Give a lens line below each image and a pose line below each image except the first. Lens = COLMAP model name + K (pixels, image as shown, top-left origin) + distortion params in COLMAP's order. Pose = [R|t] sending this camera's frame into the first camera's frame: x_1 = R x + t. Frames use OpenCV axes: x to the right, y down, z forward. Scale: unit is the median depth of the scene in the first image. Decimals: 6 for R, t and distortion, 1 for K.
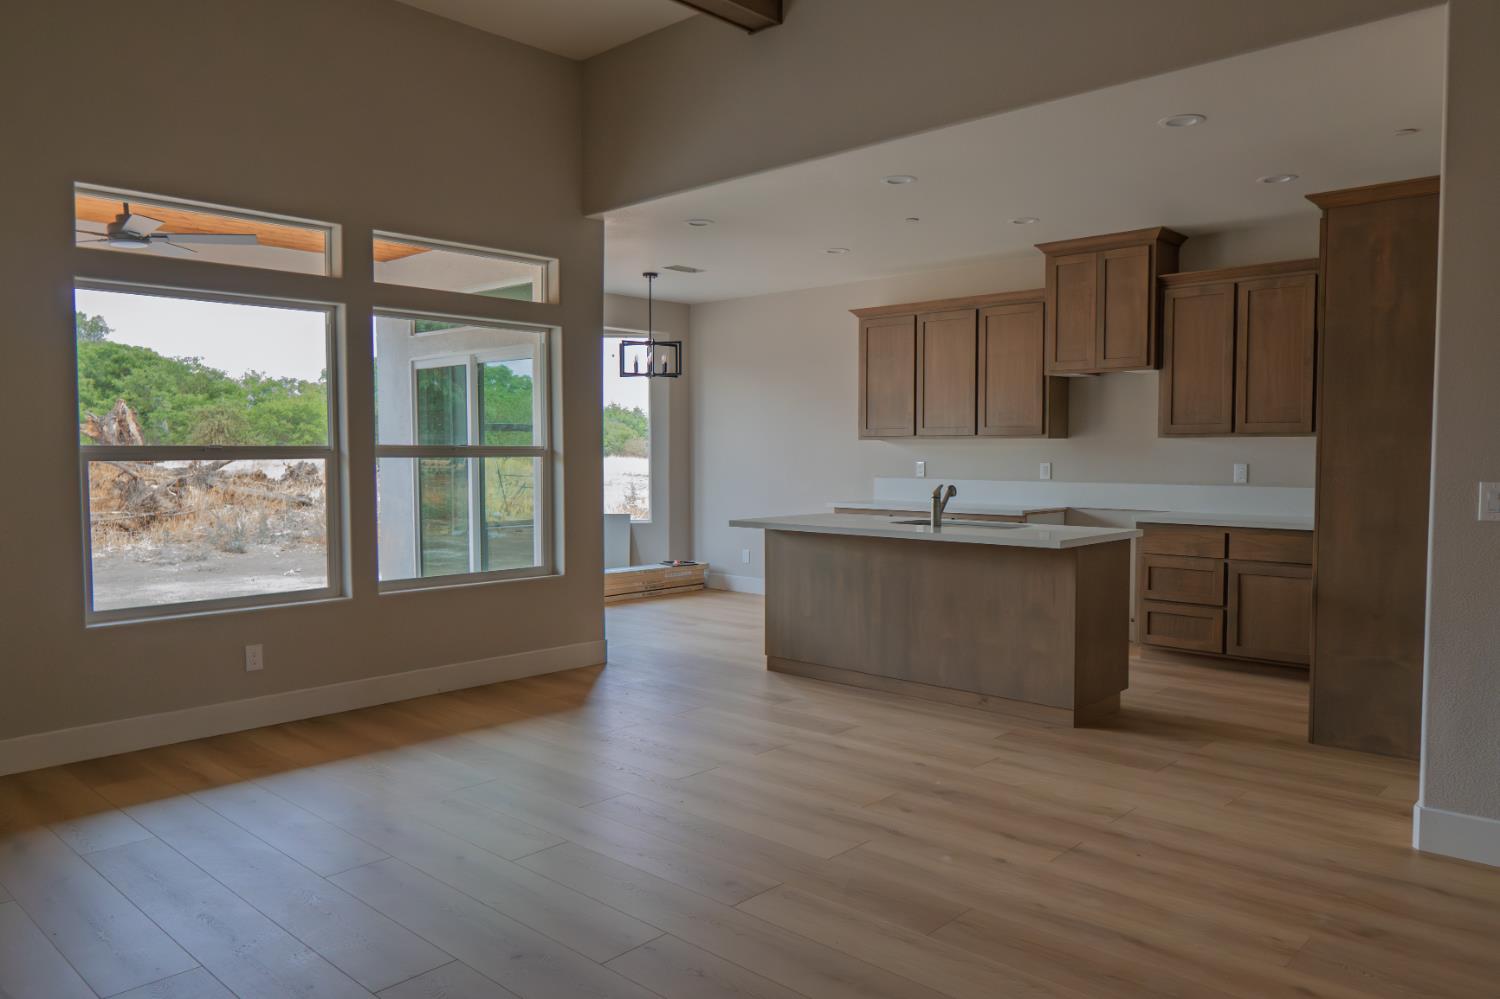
lens RADIAL K [[1019.8, 0, 750.0], [0, 1019.8, 499.5], [0, 0, 1]] dist [-0.000868, 0.001250]
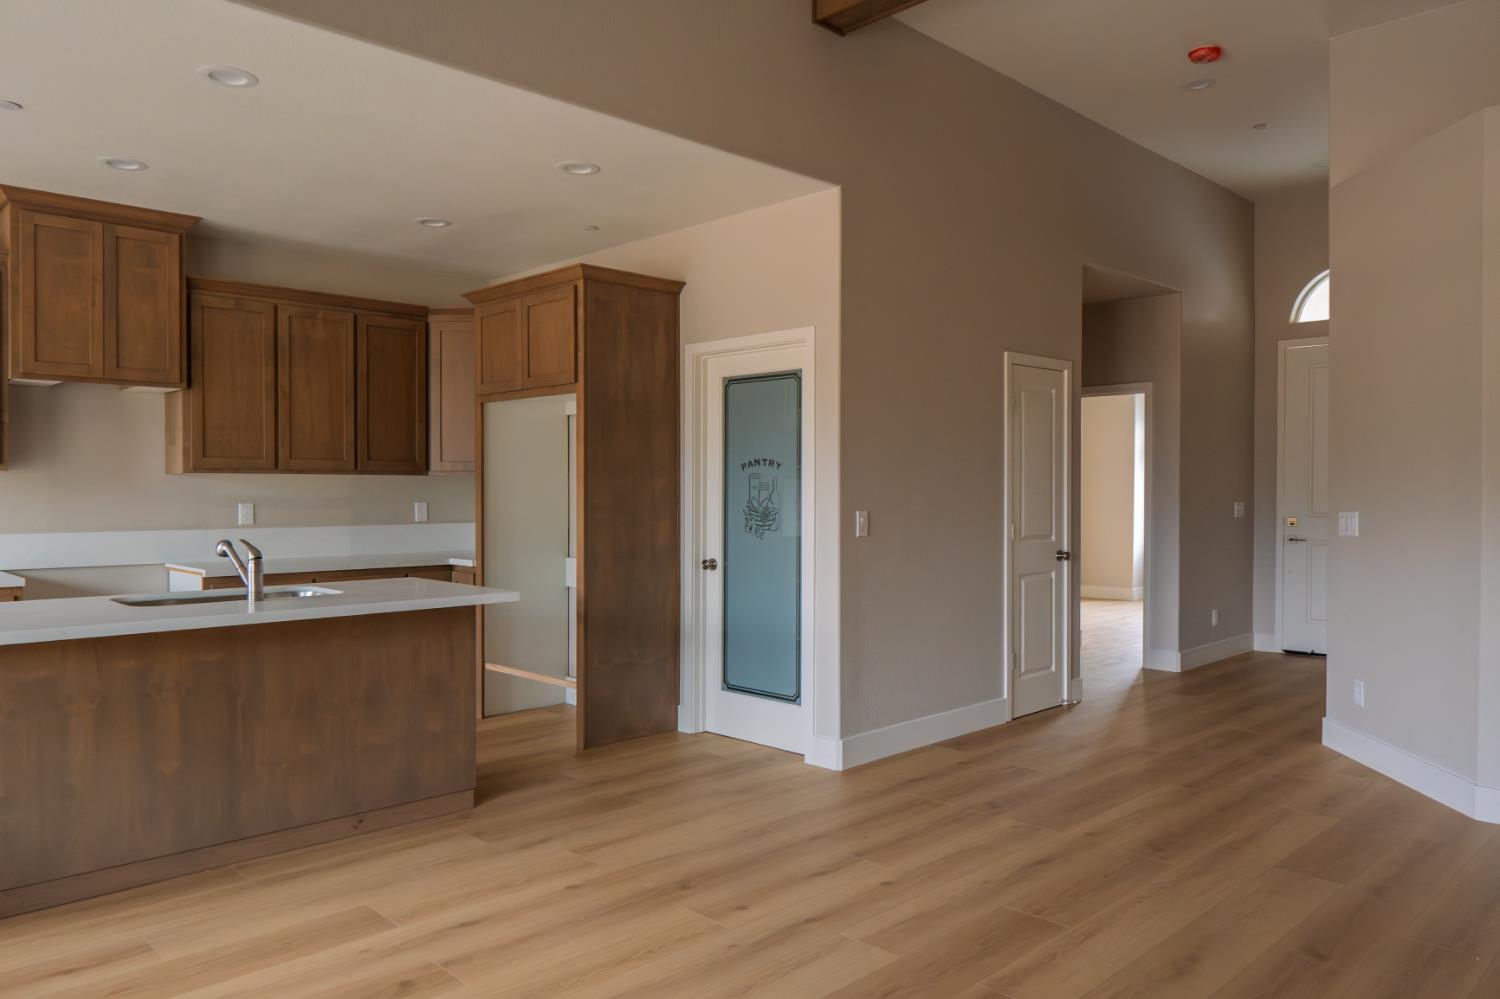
lens RADIAL K [[1019.8, 0, 750.0], [0, 1019.8, 499.5], [0, 0, 1]] dist [-0.000868, 0.001250]
pose [[0.079515, -0.012732, 0.996752, -0.520674], [0.046198, 0.998891, 0.009074, -0.035851], [-0.995763, 0.045326, 0.080015, 0.673590]]
